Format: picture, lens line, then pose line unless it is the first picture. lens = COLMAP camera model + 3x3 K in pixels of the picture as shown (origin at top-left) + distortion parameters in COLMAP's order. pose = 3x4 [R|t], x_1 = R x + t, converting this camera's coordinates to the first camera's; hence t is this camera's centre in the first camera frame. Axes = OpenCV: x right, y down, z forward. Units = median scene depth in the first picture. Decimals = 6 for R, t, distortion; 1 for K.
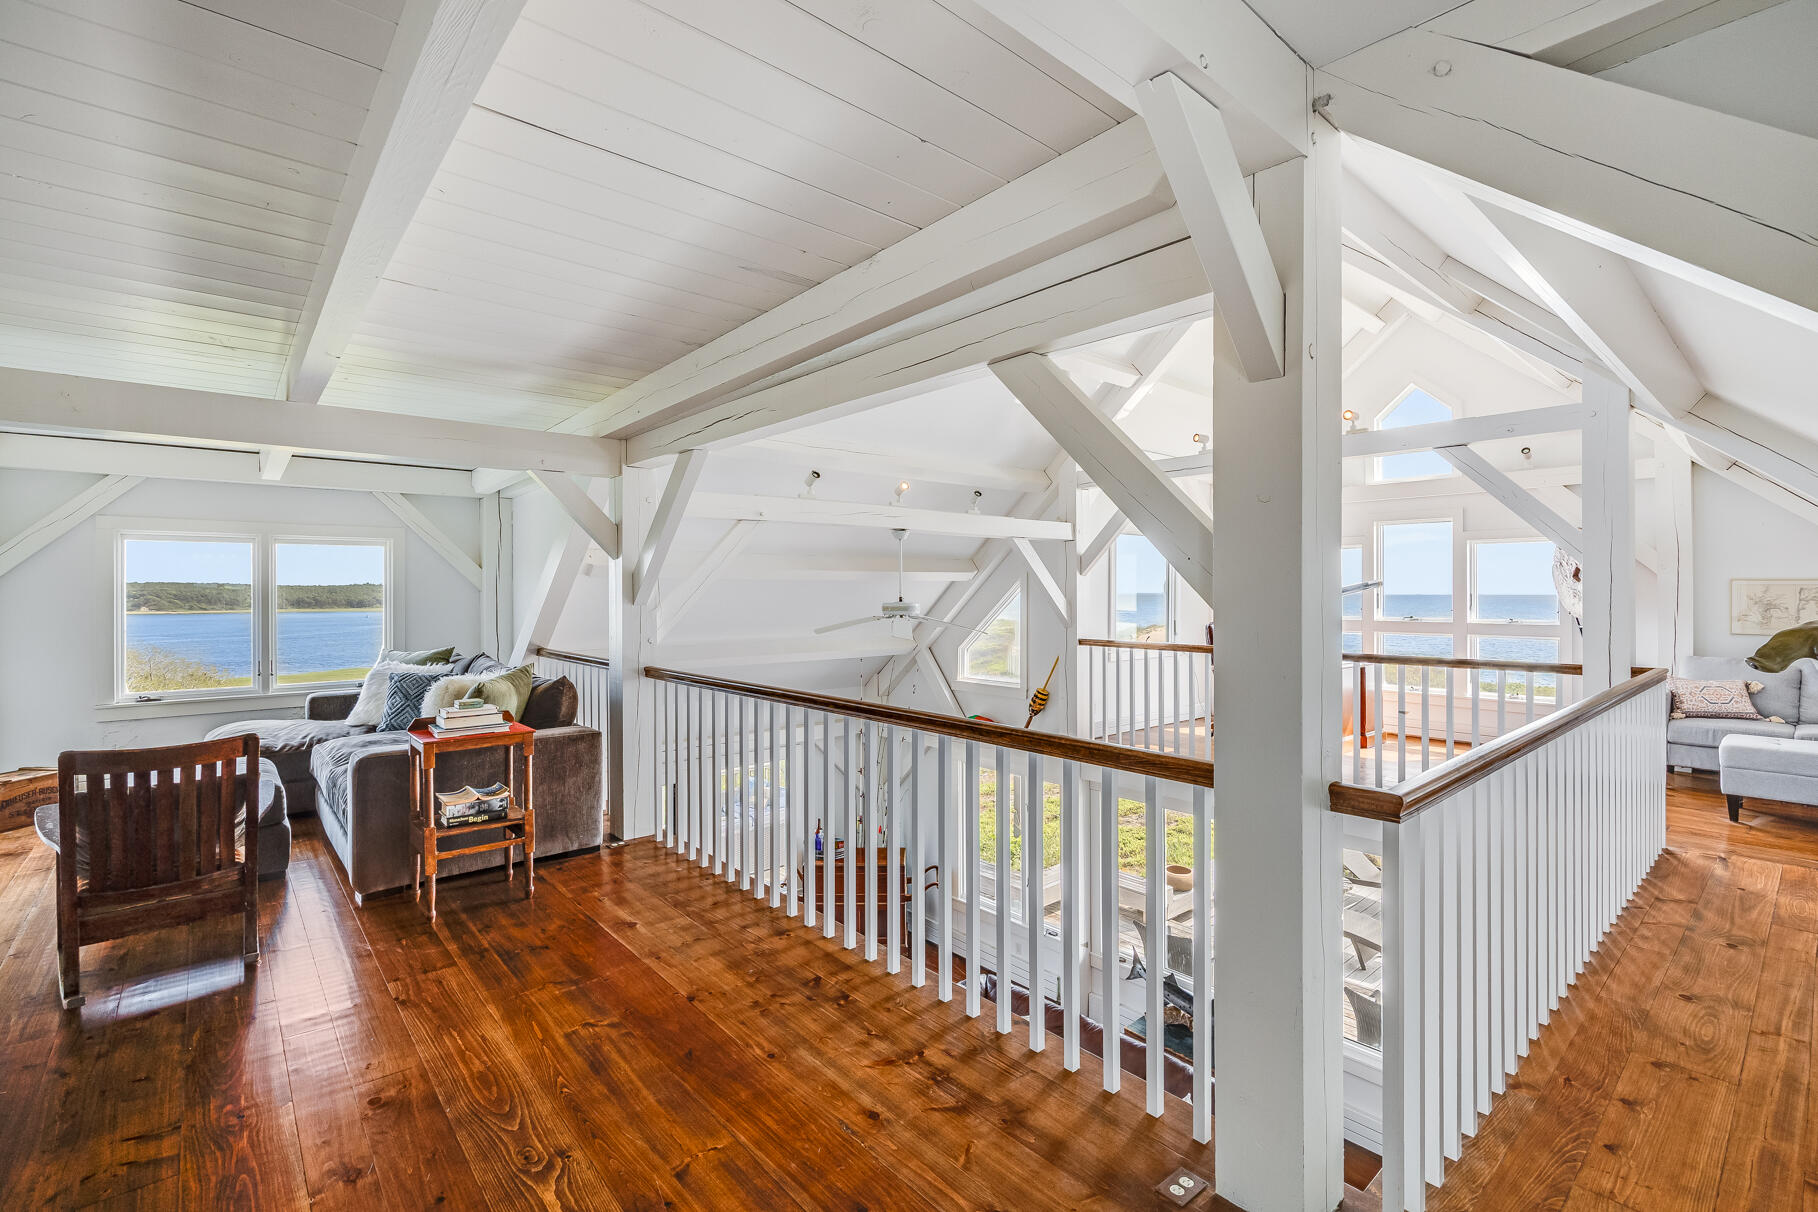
lens RADIAL K [[821.6, 0, 907.0], [0, 821.6, 584.5], [0, 0, 1]] dist [-0.010701, 0.000693]
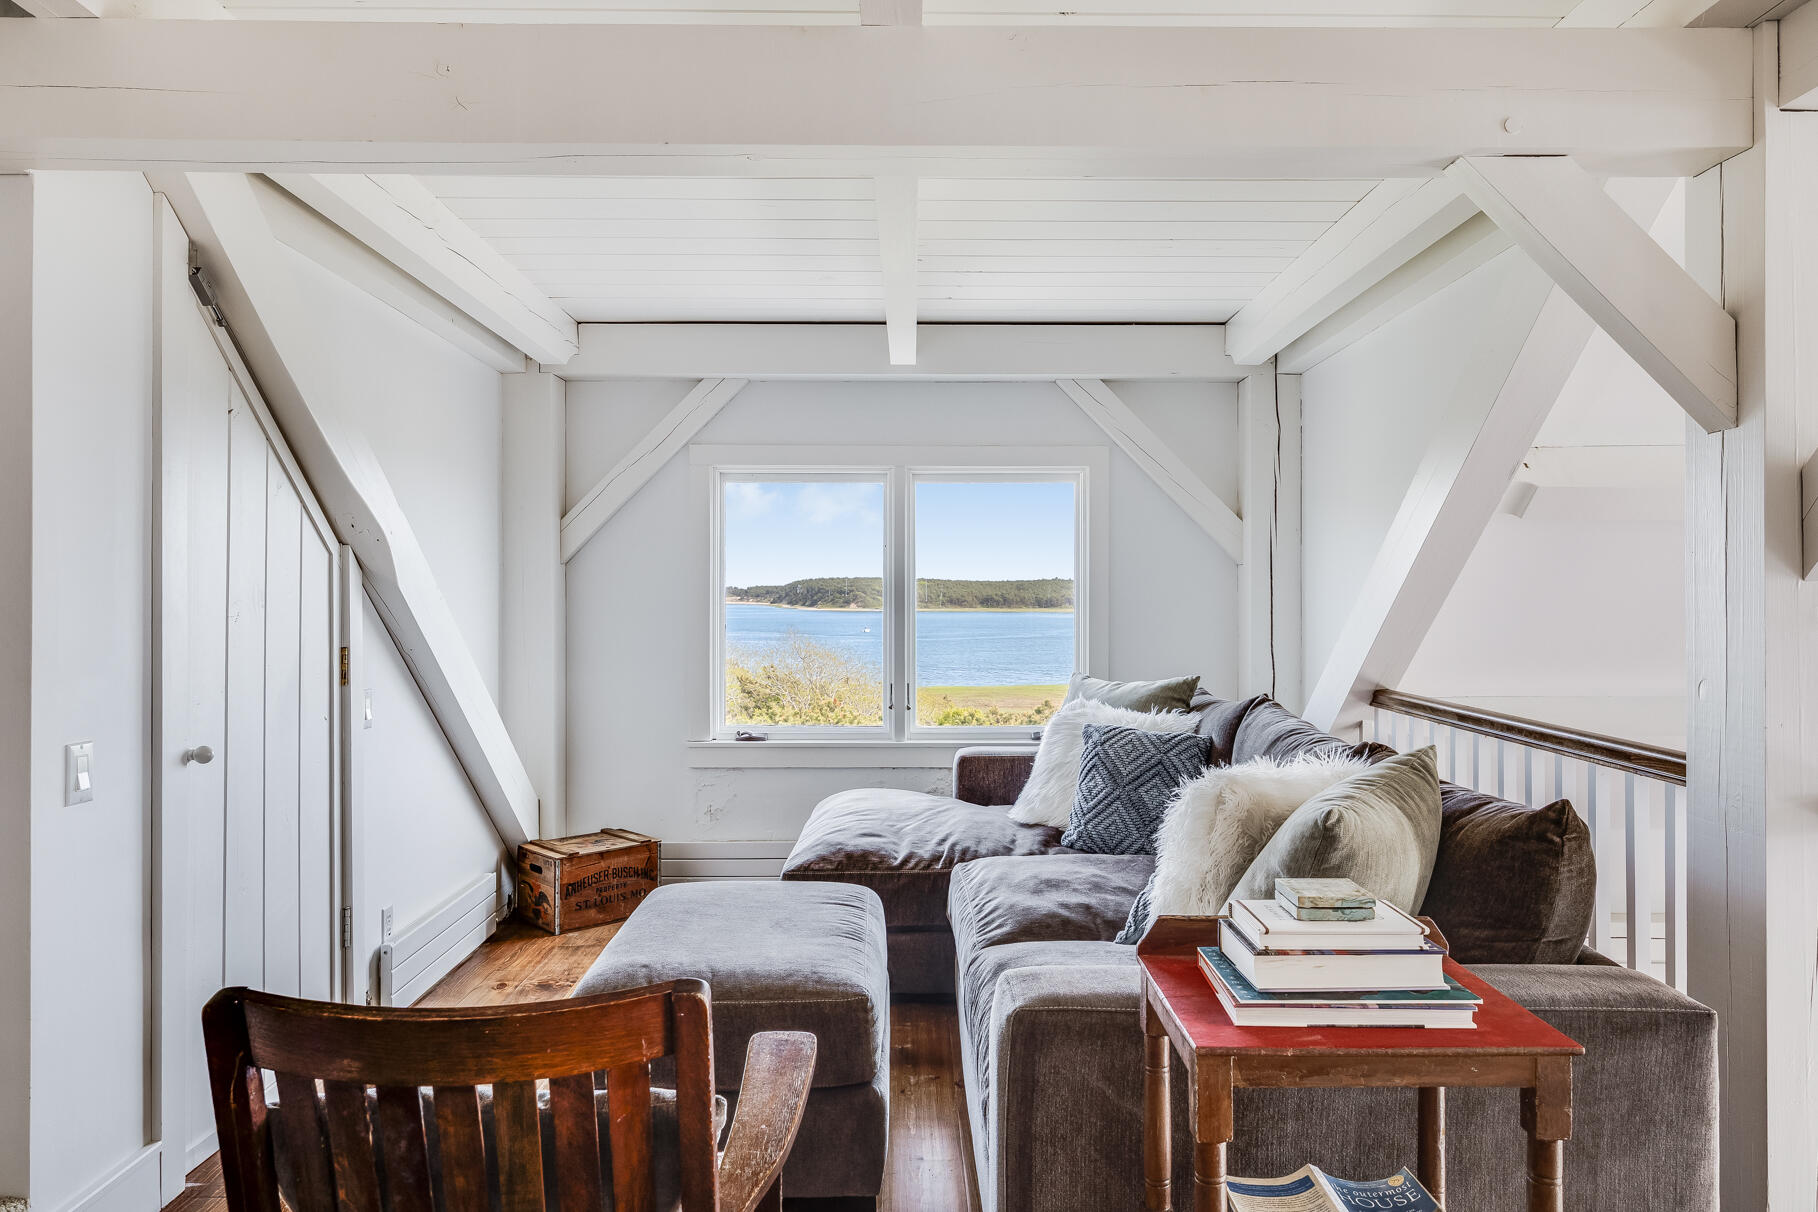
lens RADIAL K [[1199.0, 0, 908.8], [0, 1199.0, 589.6], [0, 0, 1]] dist [0.000999, -0.001341]
pose [[0.761119, 0.005201, -0.648592, -0.301872], [0.000480, 0.999963, 0.008582, 0.024939], [0.648613, -0.006843, 0.761088, 0.470669]]
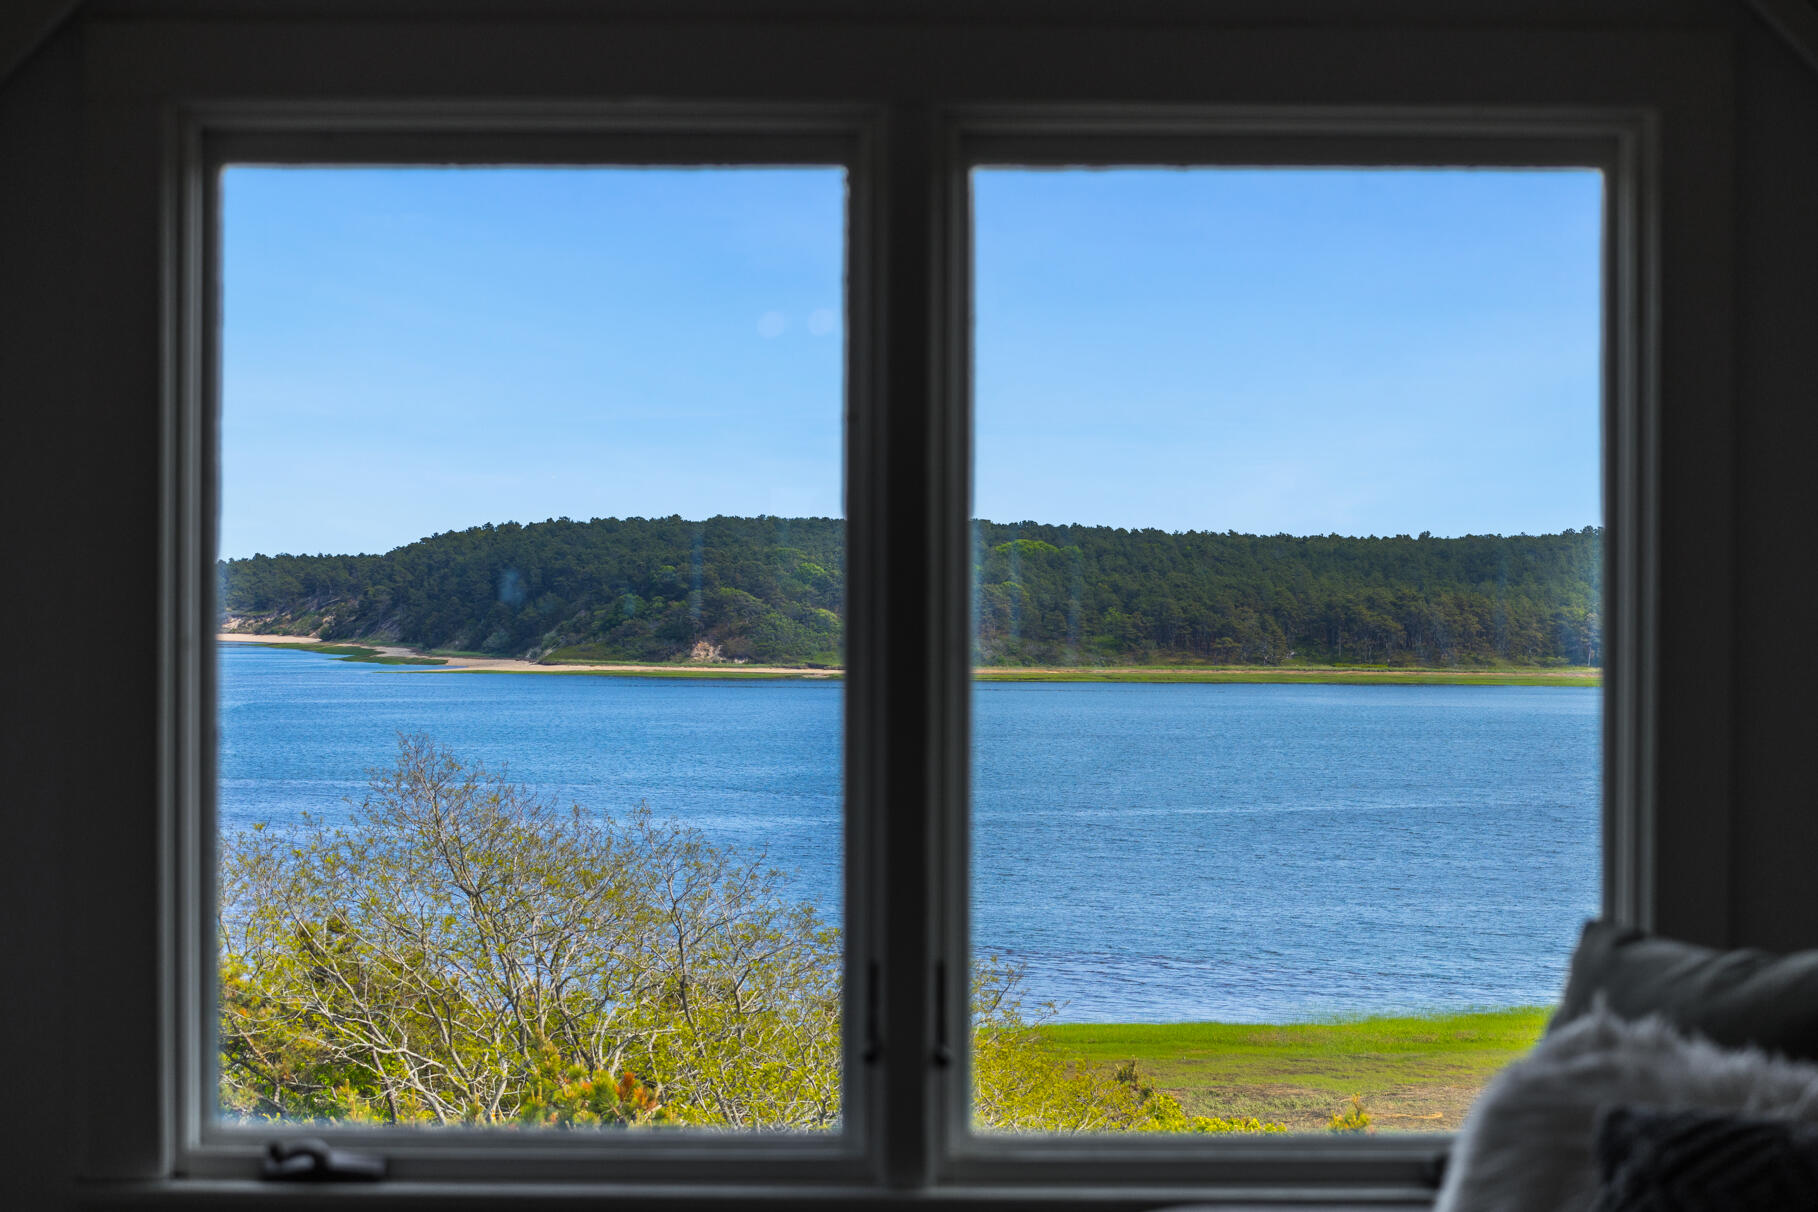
lens RADIAL K [[5598.8, 0, 909.5], [0, 5598.8, 606.6], [0, 0, 1]] dist [-0.509695, 0.000000]
pose [[0.754558, 0.011415, -0.656134, -0.180079], [-0.003116, 0.999900, 0.013812, 0.021684], [0.656226, -0.008378, 0.754518, 0.338799]]
